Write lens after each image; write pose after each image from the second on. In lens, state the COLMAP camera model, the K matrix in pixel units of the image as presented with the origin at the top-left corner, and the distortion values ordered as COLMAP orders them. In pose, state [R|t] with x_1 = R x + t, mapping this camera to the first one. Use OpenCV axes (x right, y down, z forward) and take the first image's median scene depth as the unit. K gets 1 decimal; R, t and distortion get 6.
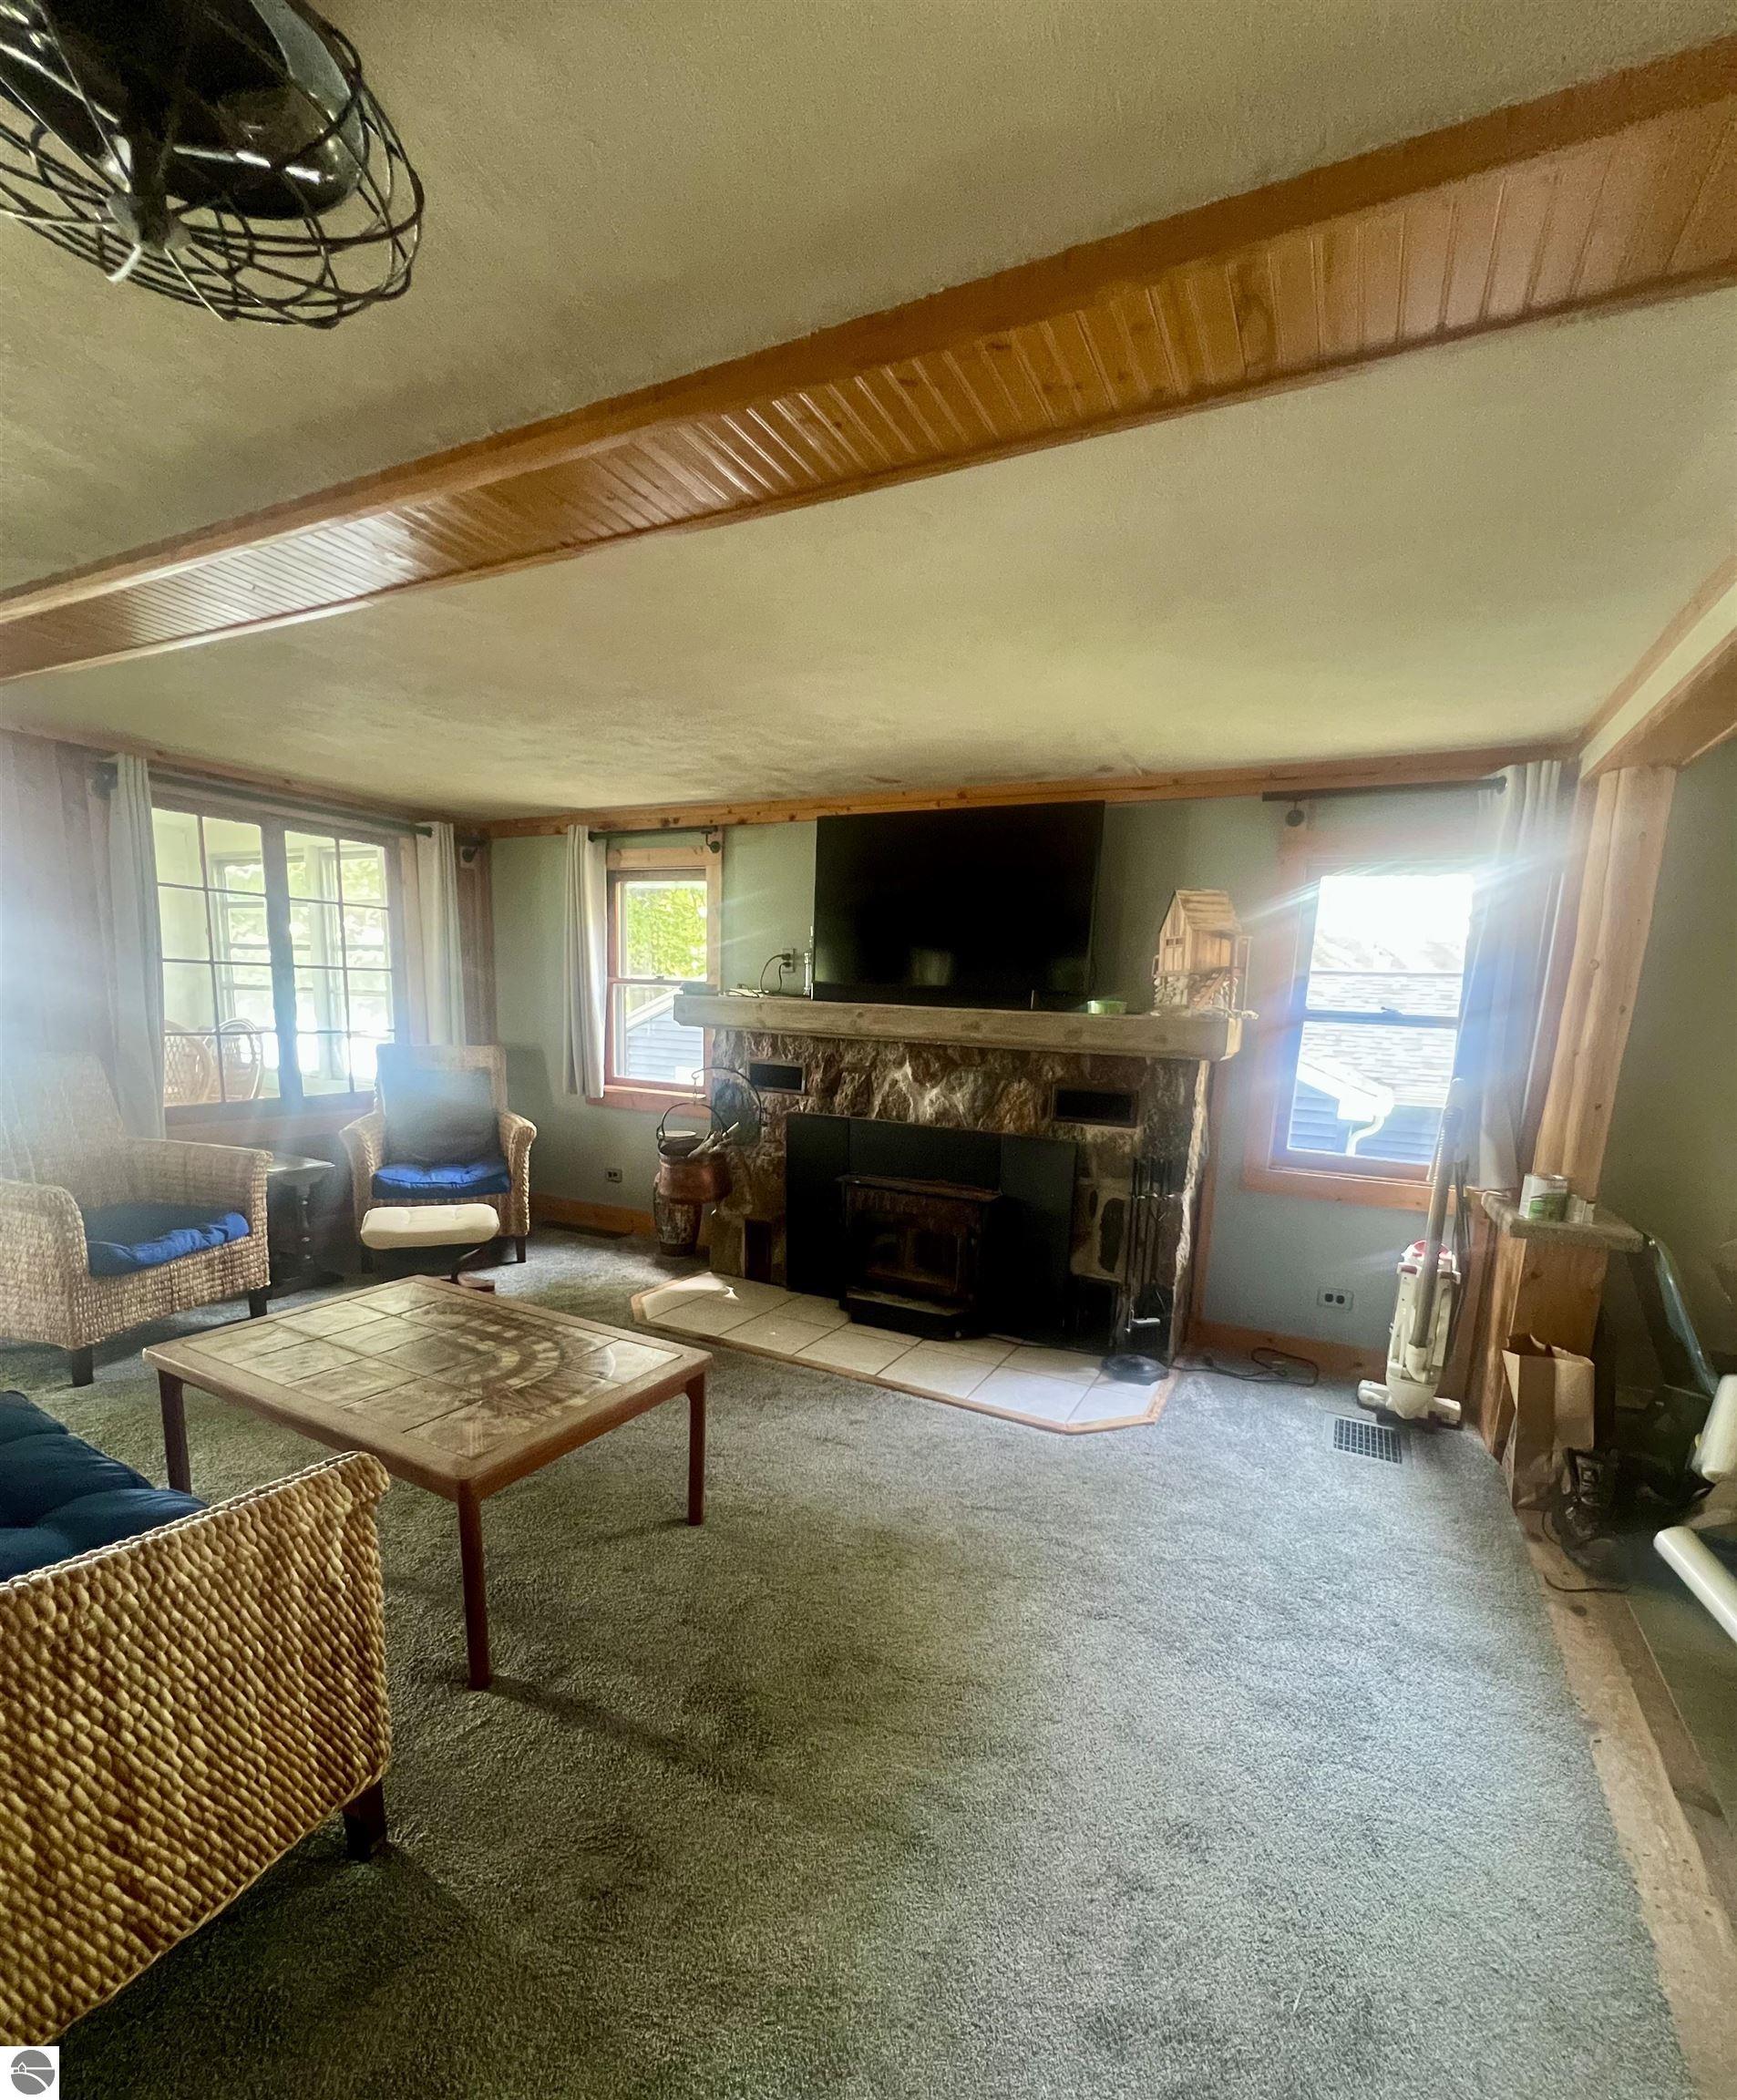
lens RADIAL K [[924.3, 0, 882.7], [0, 924.3, 1157.7], [0, 0, 1]] dist [0.002732, -0.000064]
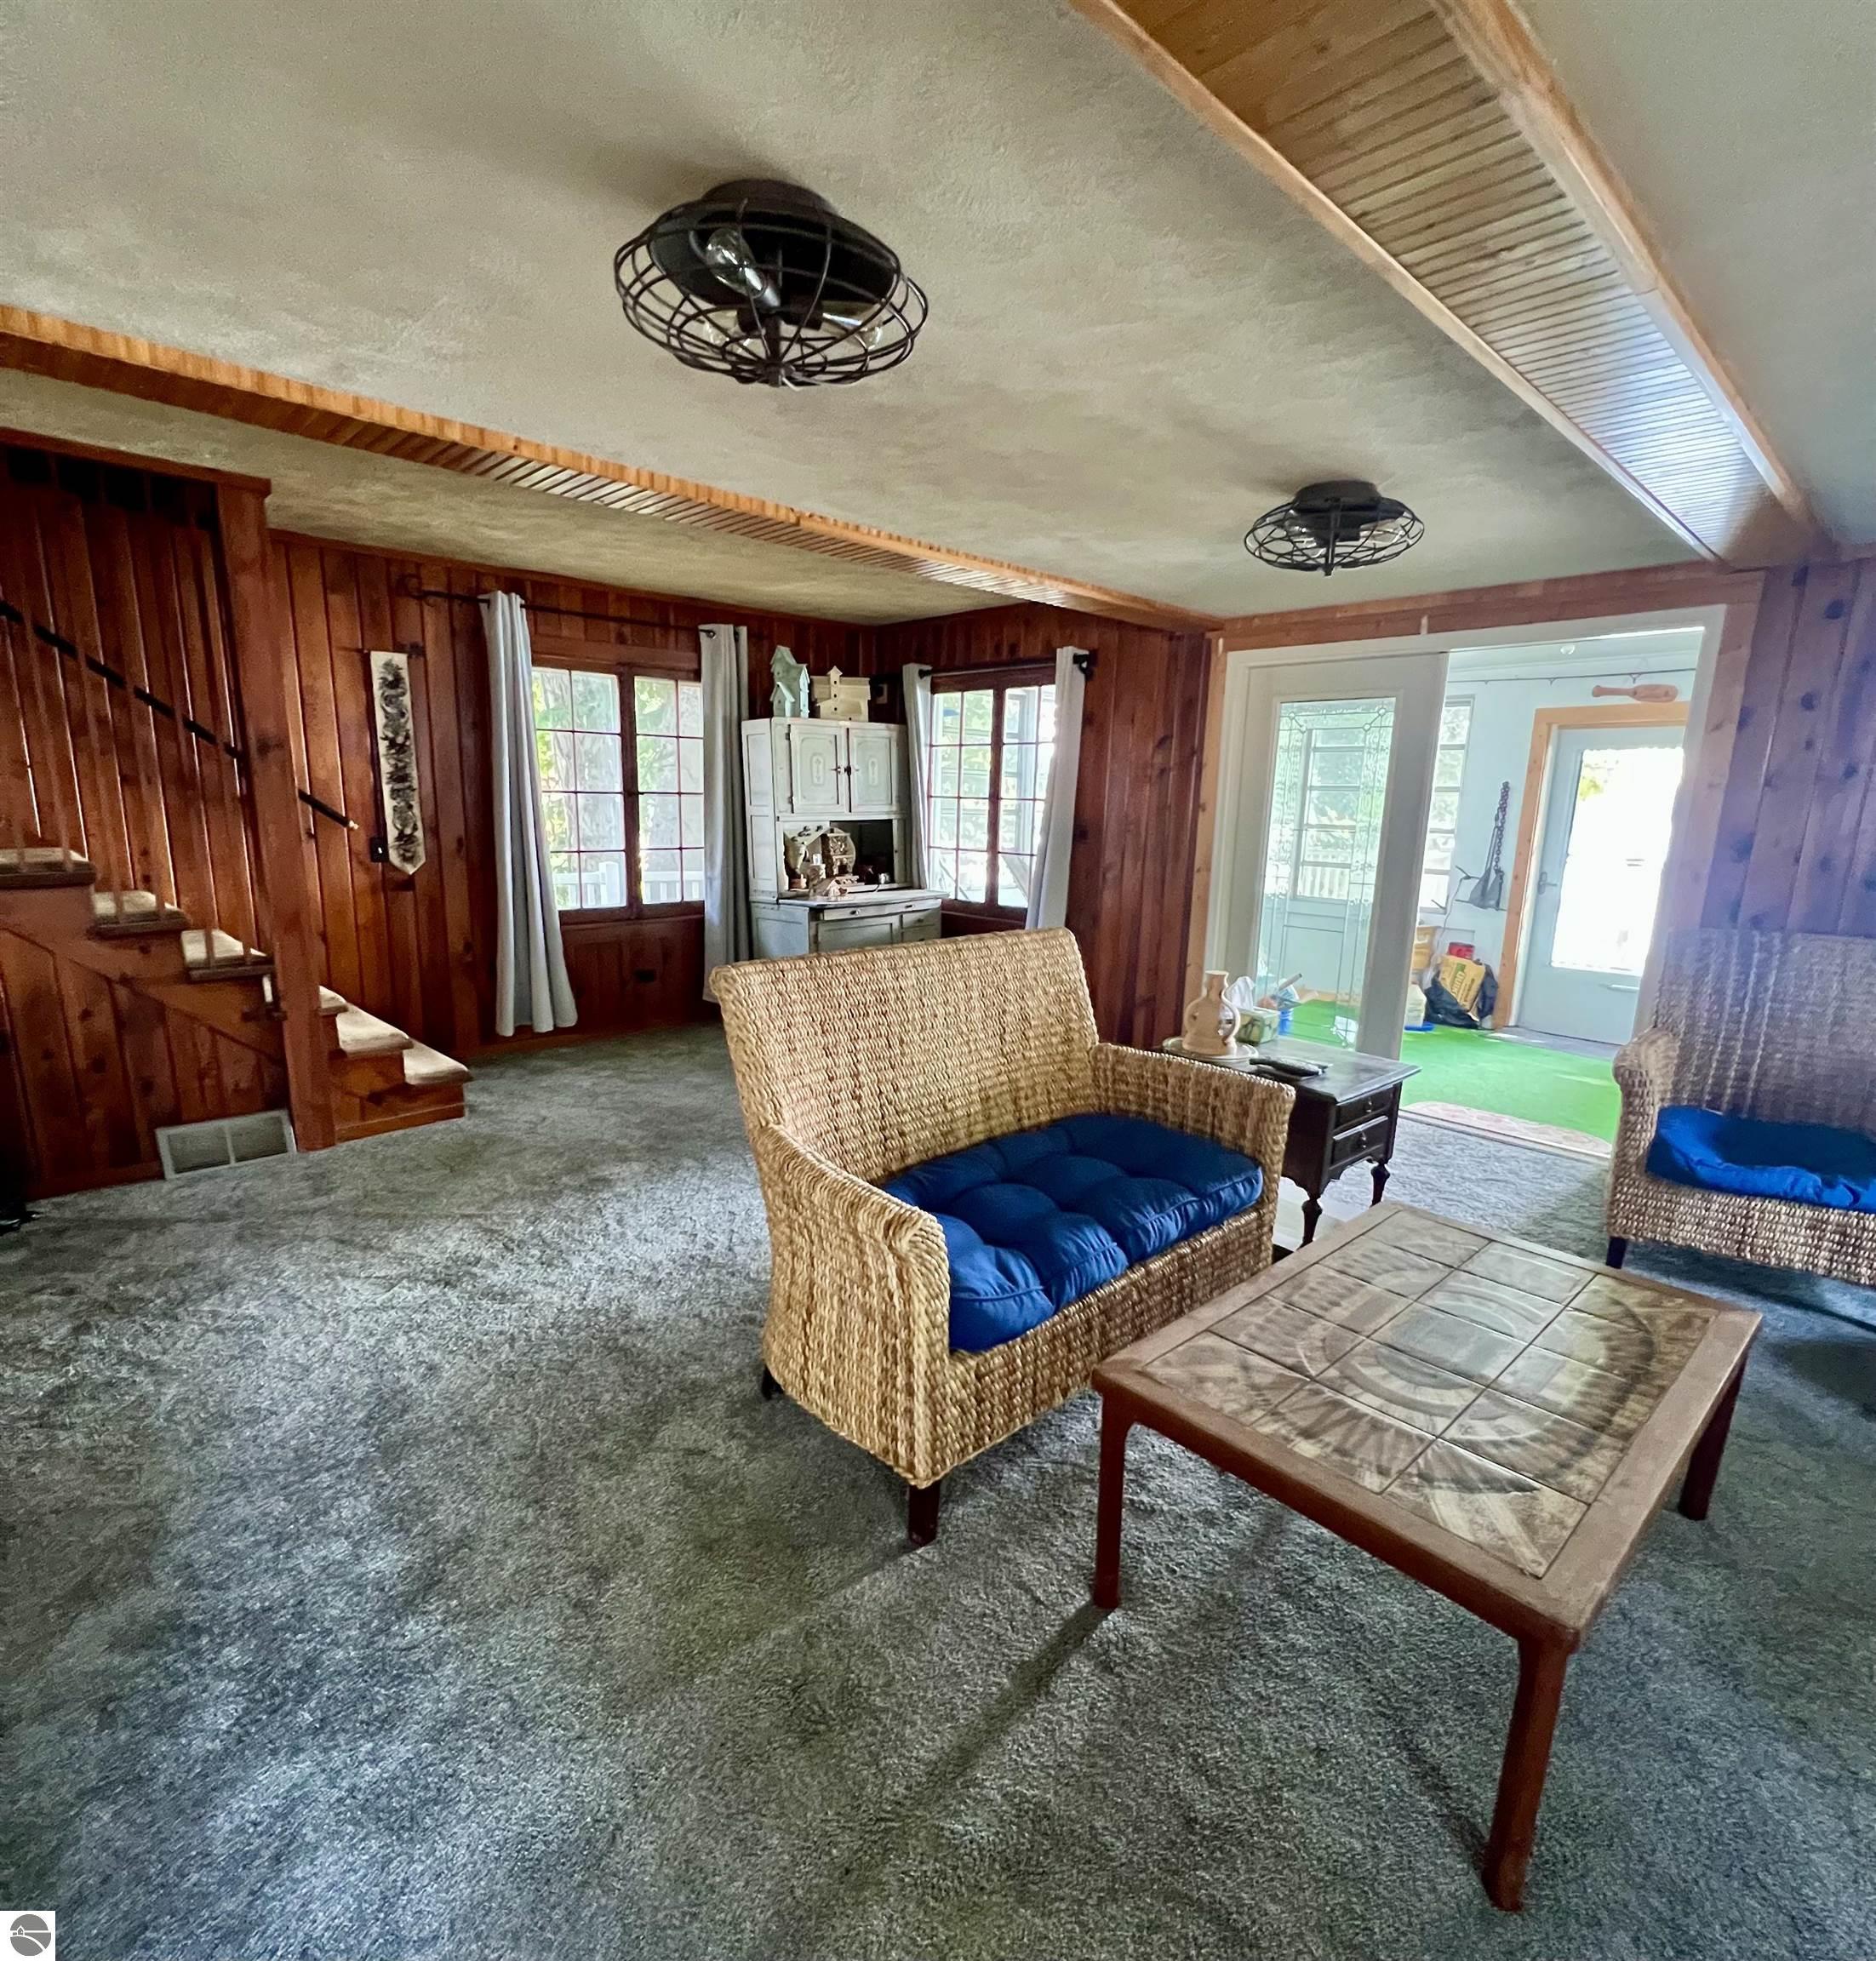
lens RADIAL K [[1005.3, 0, 949.8], [0, 1005.3, 1017.3], [0, 0, 1]] dist [0.000870, 0.000958]
pose [[-0.332491, 0.157694, -0.929829, 0.246482], [-0.196834, 0.952607, 0.231942, -0.099320], [0.922337, 0.260141, -0.285694, 0.545366]]
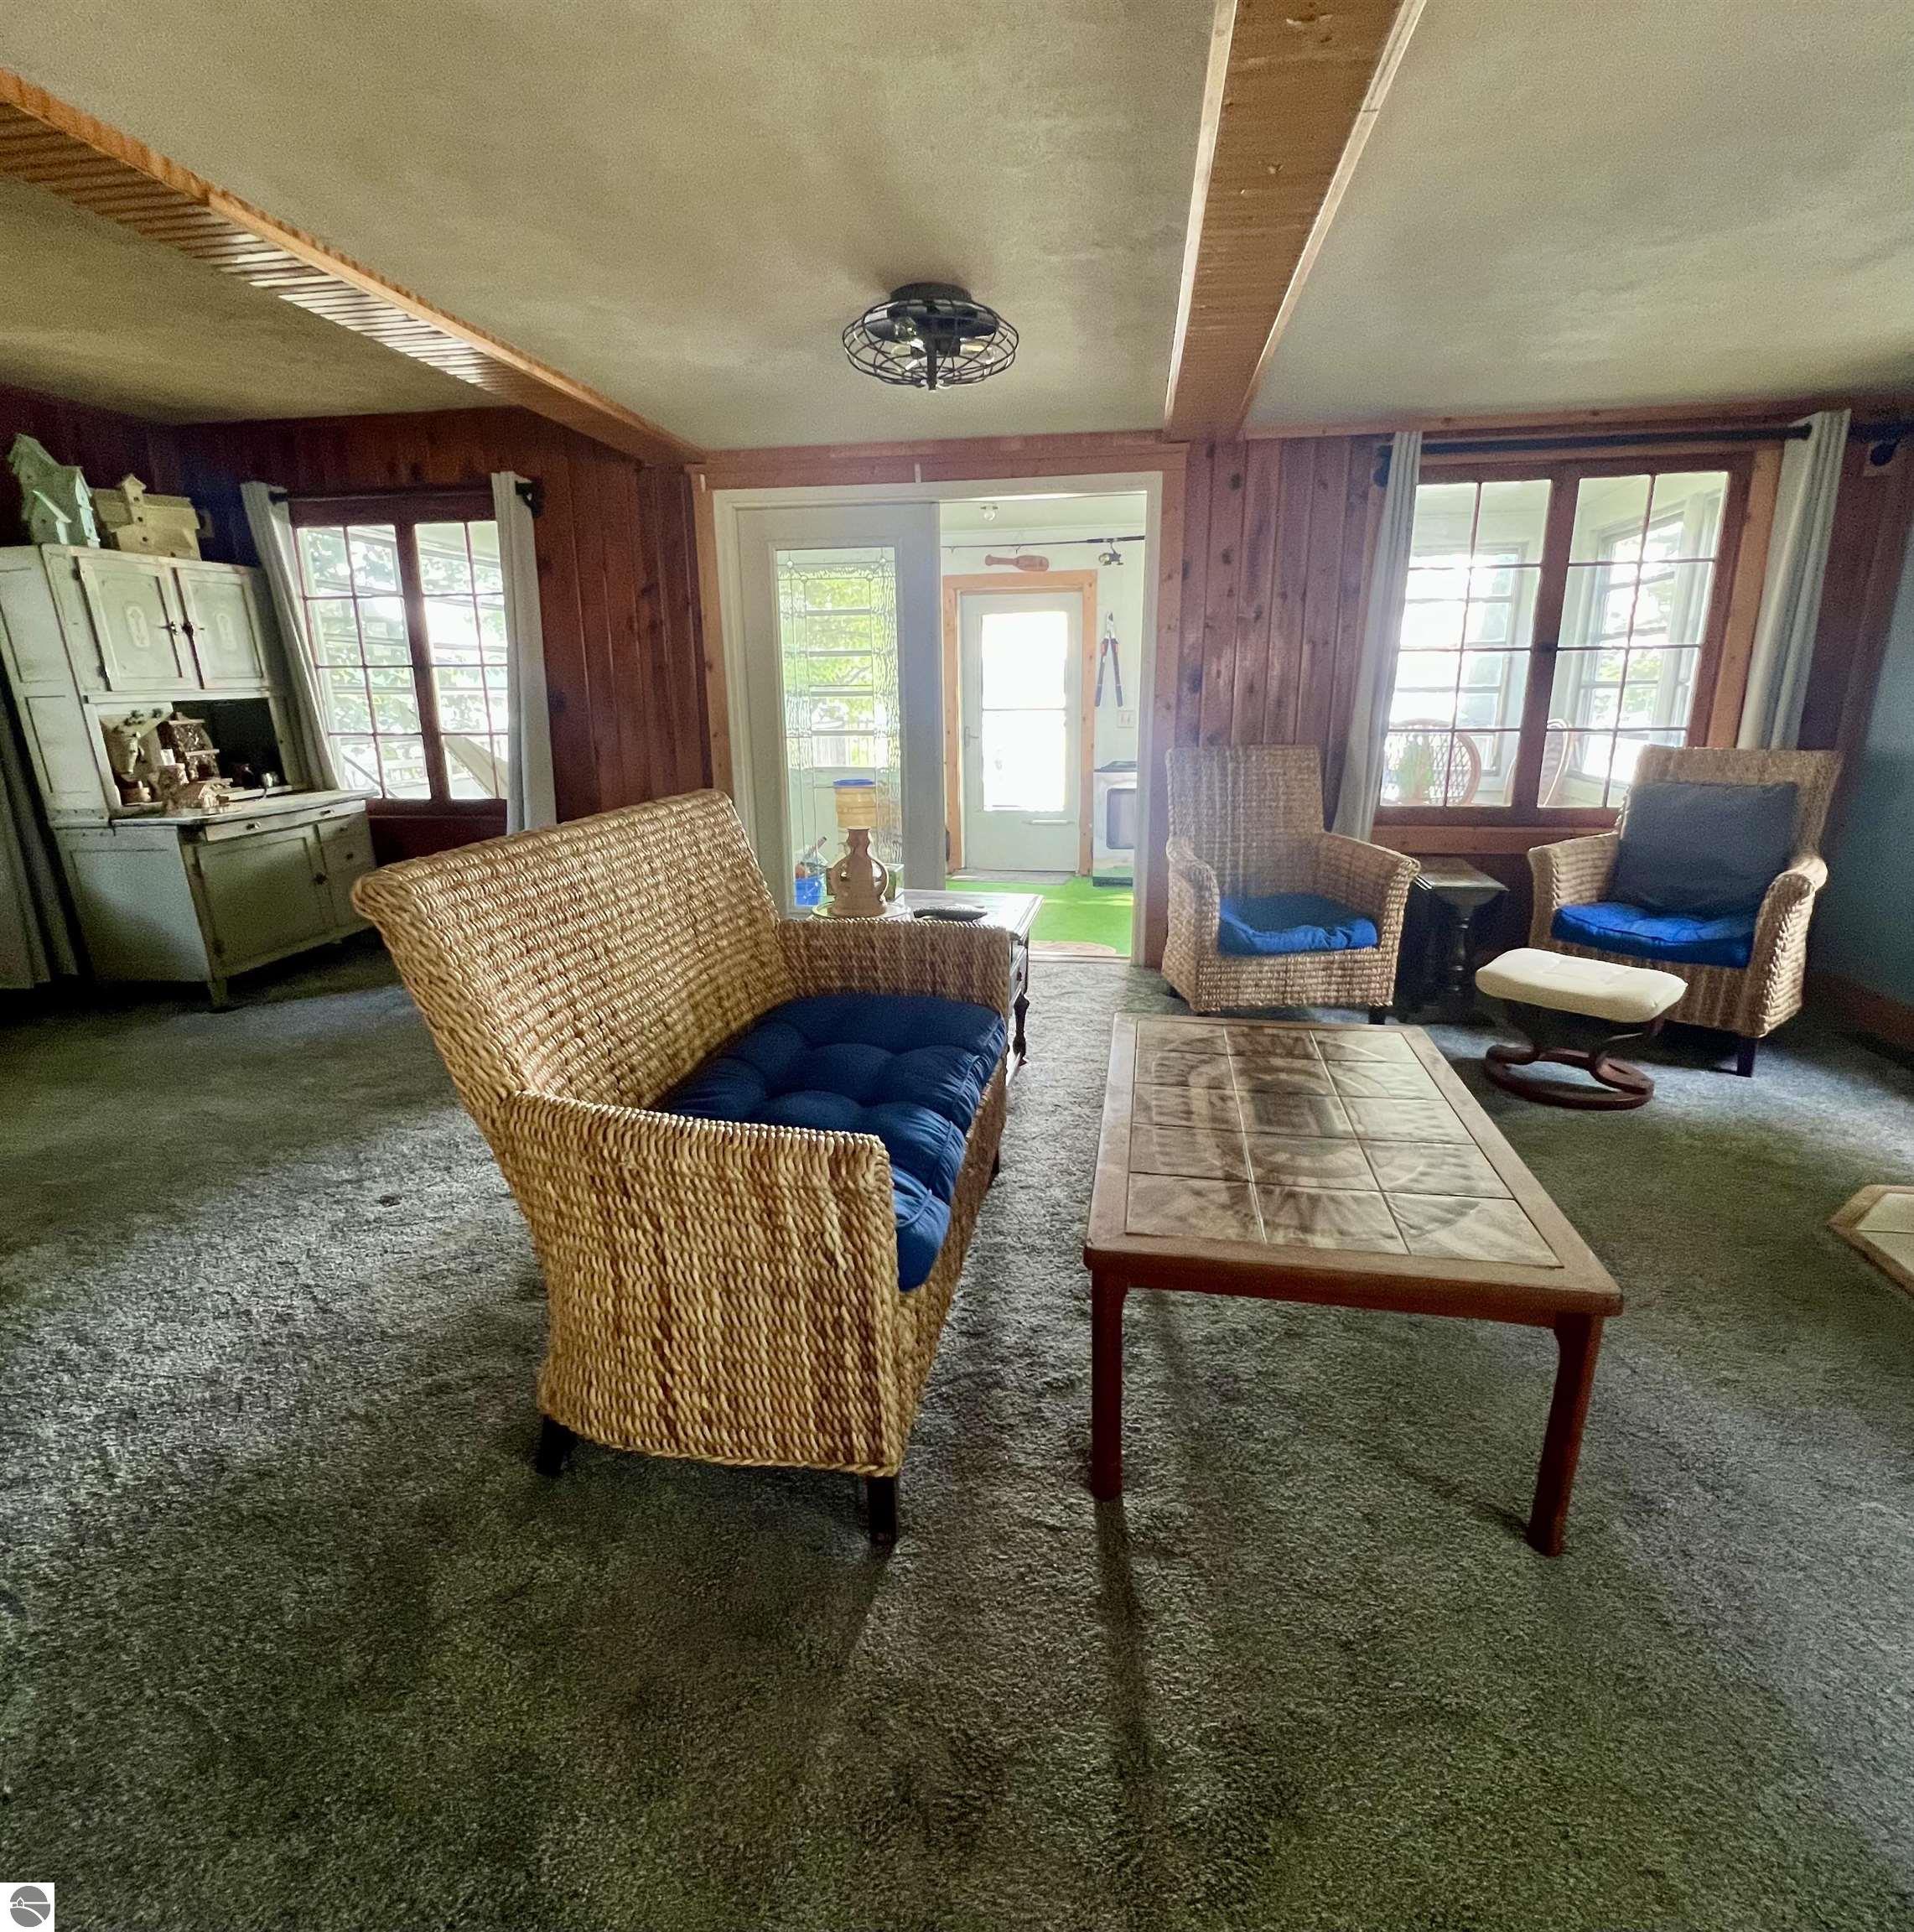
lens RADIAL K [[1023.5, 0, 965.0], [0, 1023.5, 960.8], [0, 0, 1]] dist [-0.003394, 0.004245]
pose [[0.300212, 0.204451, -0.931704, 0.155607], [-0.141804, 0.975472, 0.168364, -0.017565], [0.943273, 0.081574, 0.321841, 0.301589]]
